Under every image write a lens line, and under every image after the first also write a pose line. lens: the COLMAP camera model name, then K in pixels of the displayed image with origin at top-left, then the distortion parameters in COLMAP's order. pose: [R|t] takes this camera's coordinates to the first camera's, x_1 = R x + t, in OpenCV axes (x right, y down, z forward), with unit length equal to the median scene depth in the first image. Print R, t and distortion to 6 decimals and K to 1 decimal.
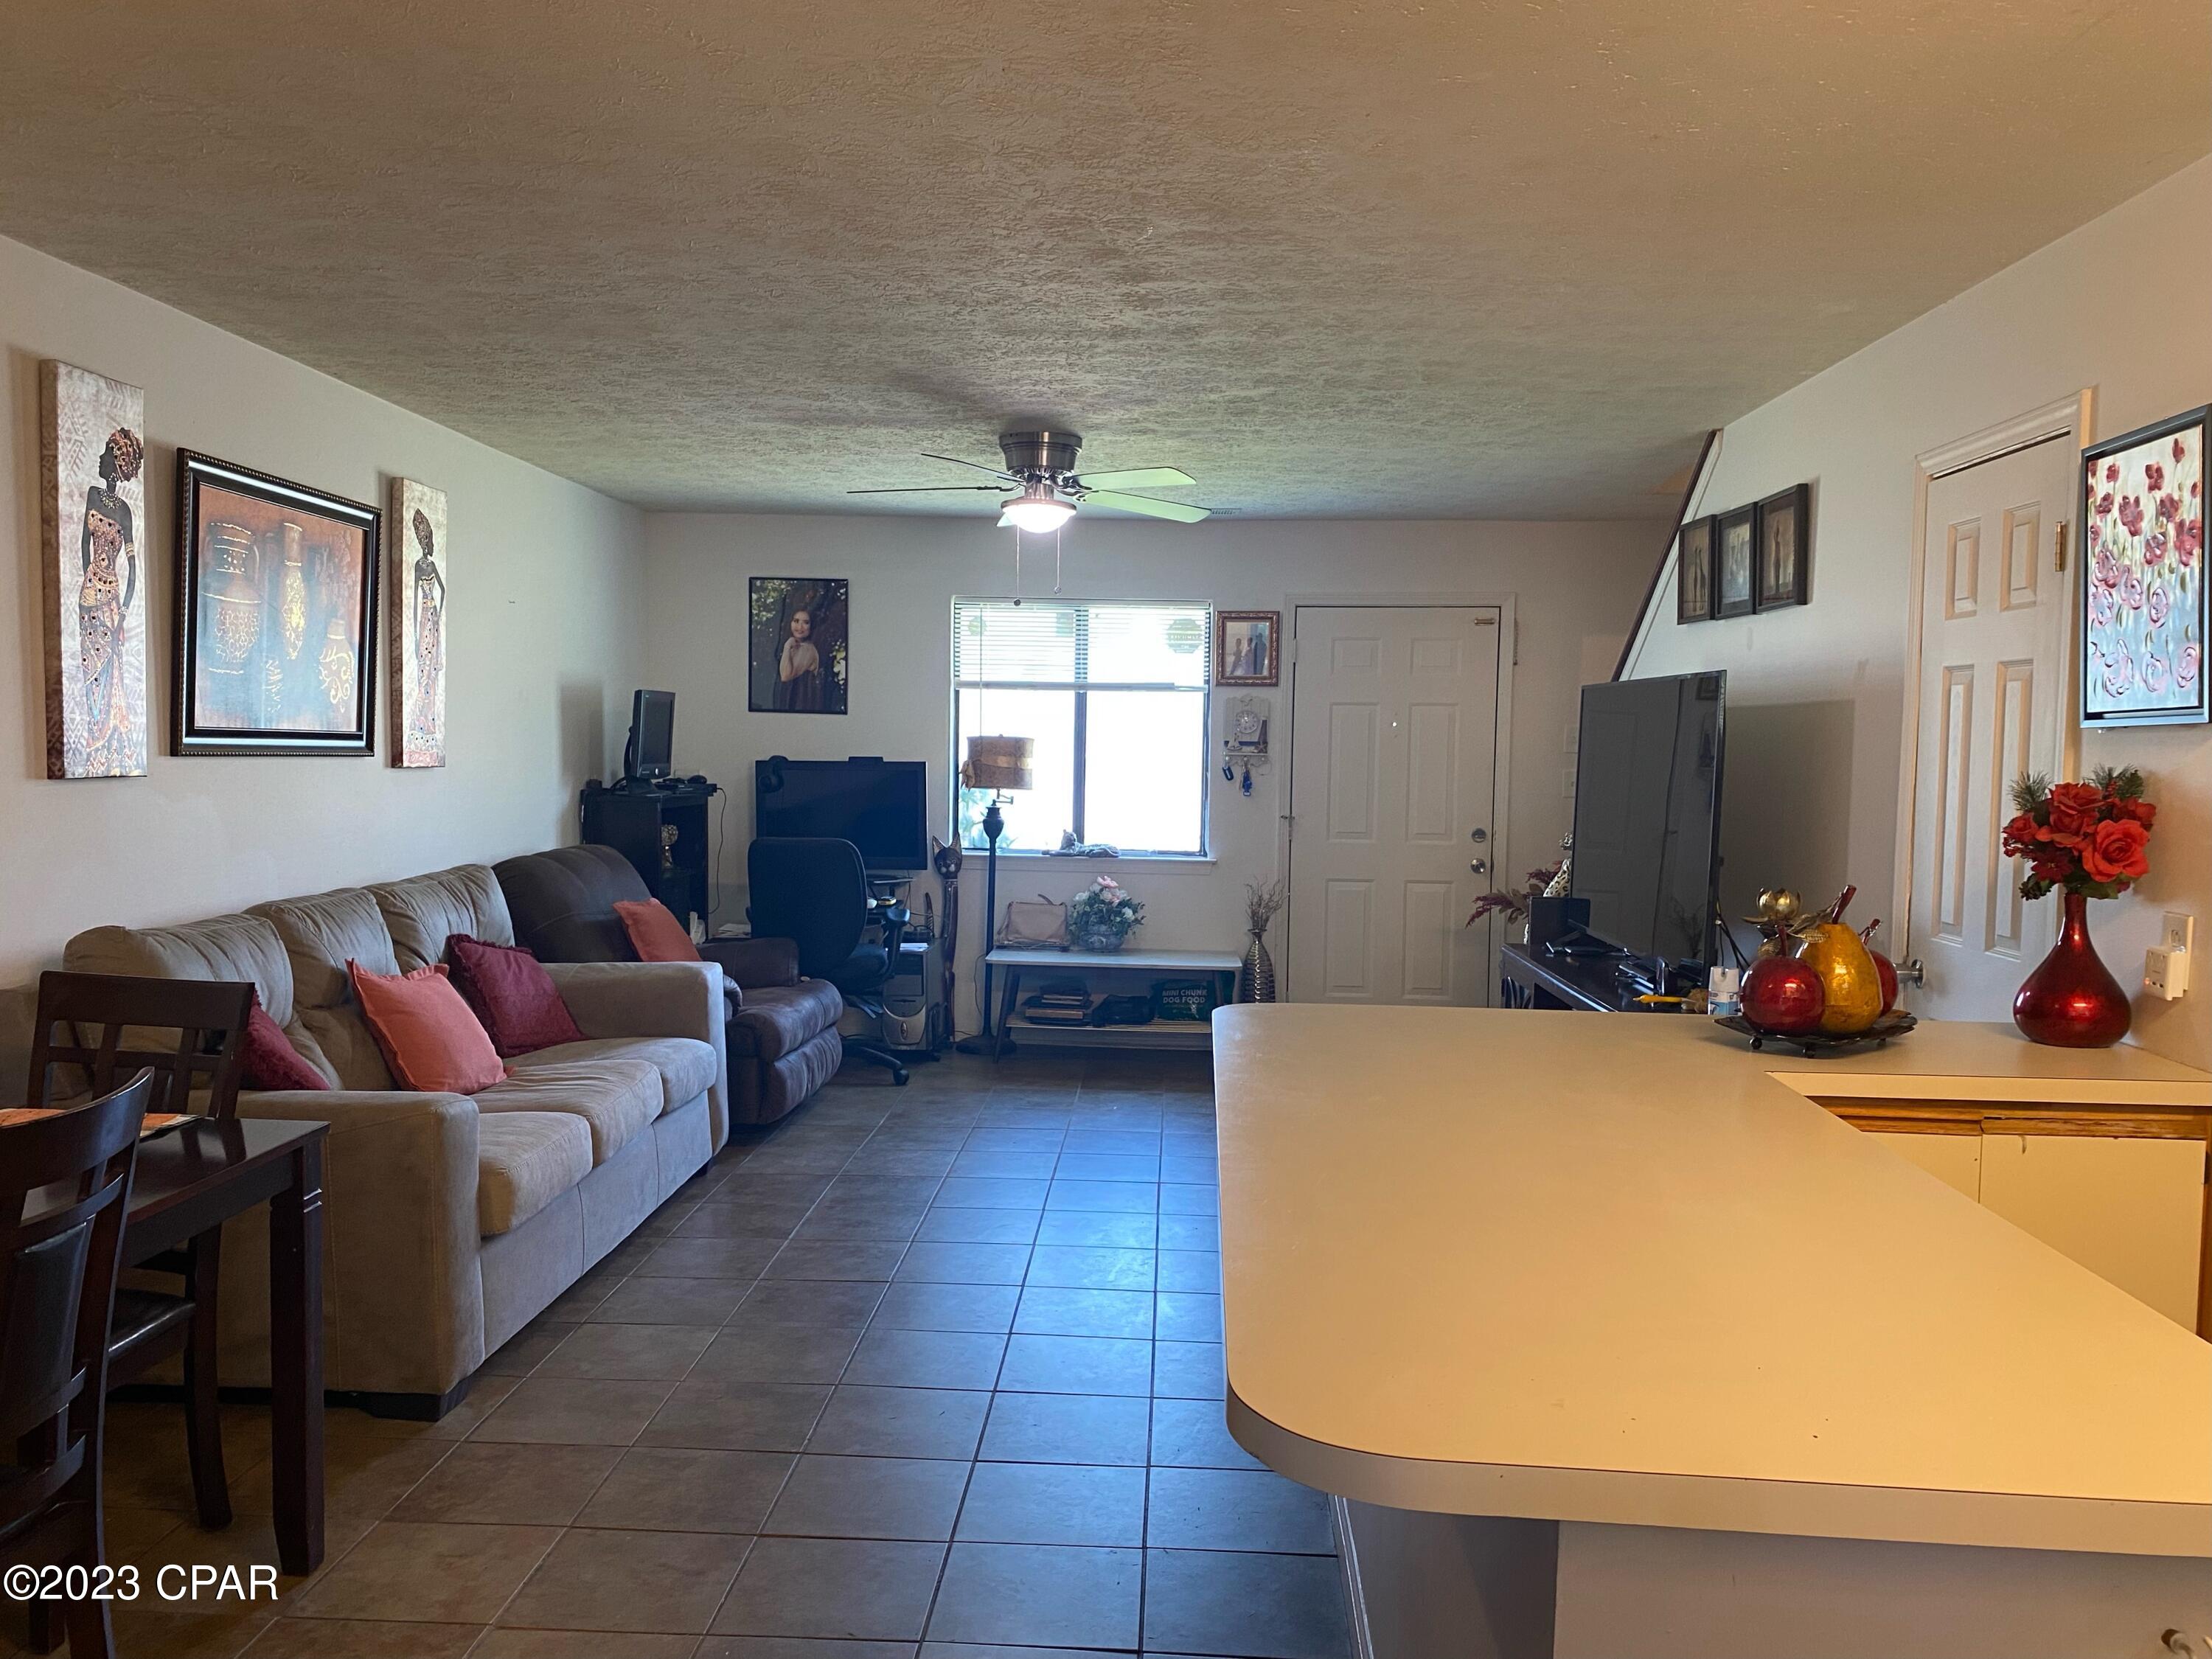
lens RADIAL K [[1673.1, 0, 1106.0], [0, 1673.1, 829.5], [0, 0, 1]] dist [0.012368, 0.011663]
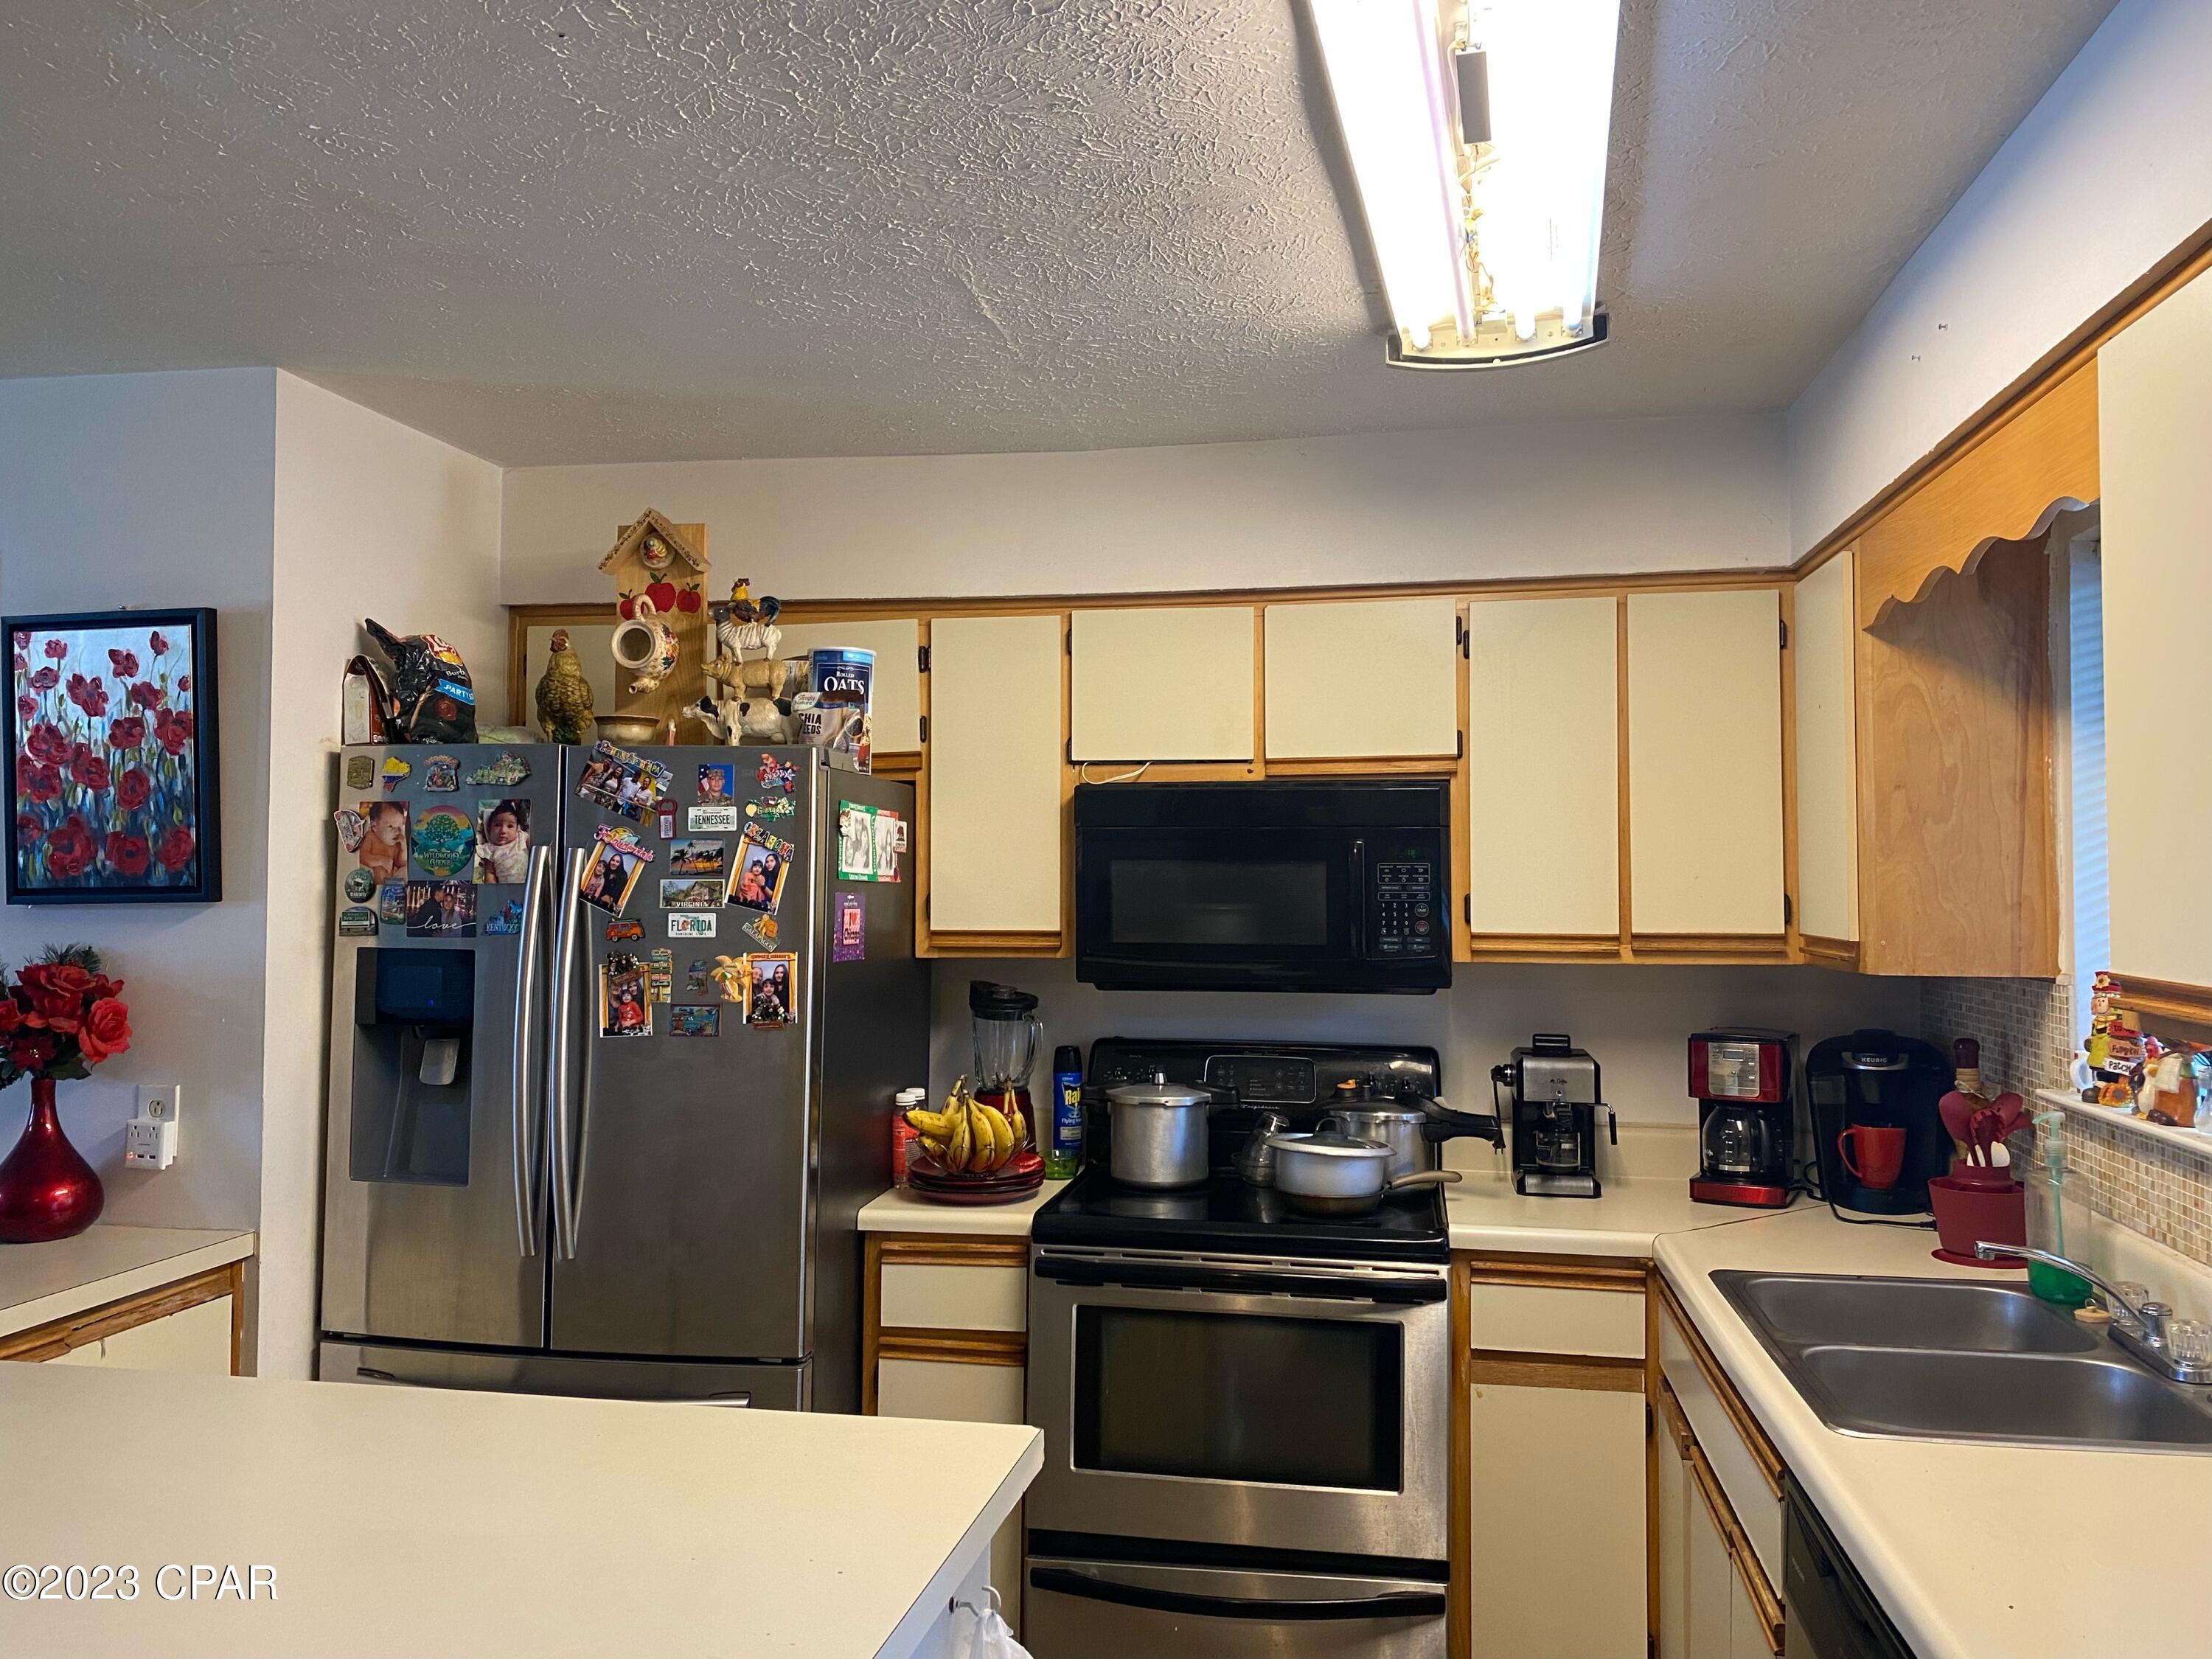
lens RADIAL K [[1673.1, 0, 1106.0], [0, 1673.1, 829.5], [0, 0, 1]] dist [0.012368, 0.011663]
pose [[0.117718, 0.020802, 0.992829, -0.319368], [0.058290, 0.997912, -0.027820, -0.043258], [-0.991335, 0.061147, 0.116260, 0.286896]]
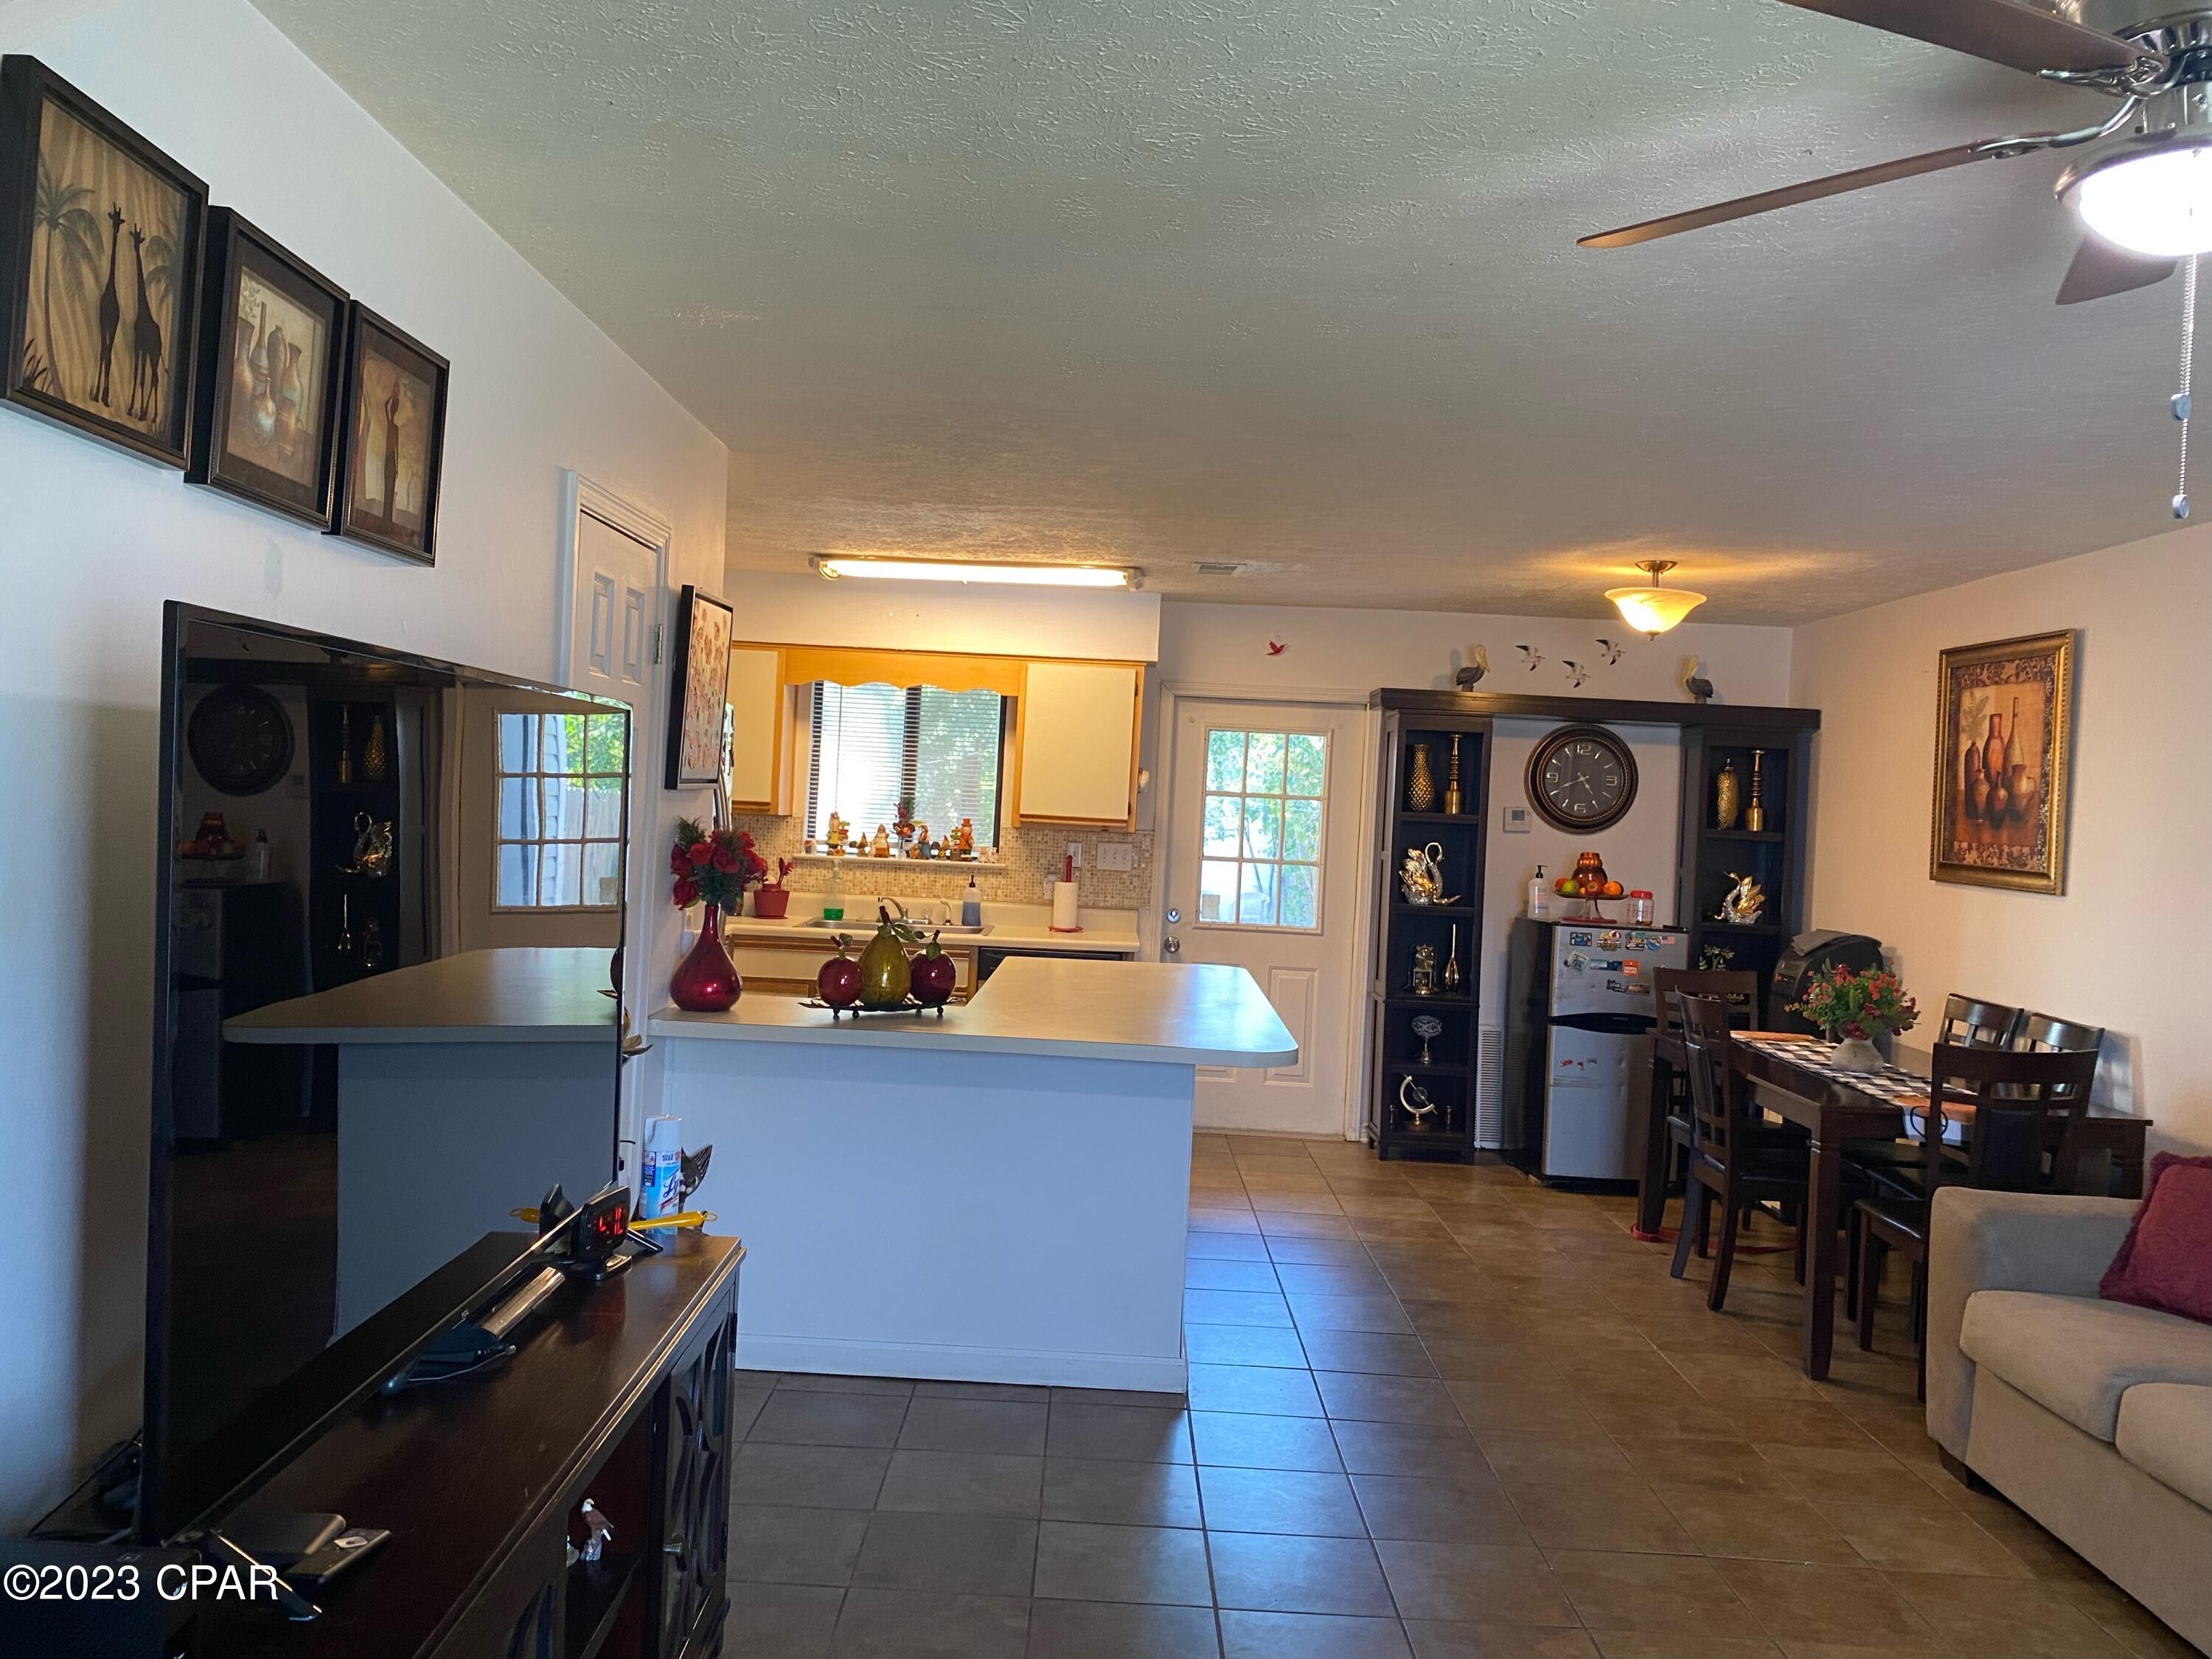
lens RADIAL K [[1673.1, 0, 1106.0], [0, 1673.1, 829.5], [0, 0, 1]] dist [0.012368, 0.011663]
pose [[-0.996755, -0.065390, -0.046941, 0.318892], [-0.068673, 0.995029, 0.072116, -0.159977], [0.041992, 0.075105, -0.996291, 2.520263]]
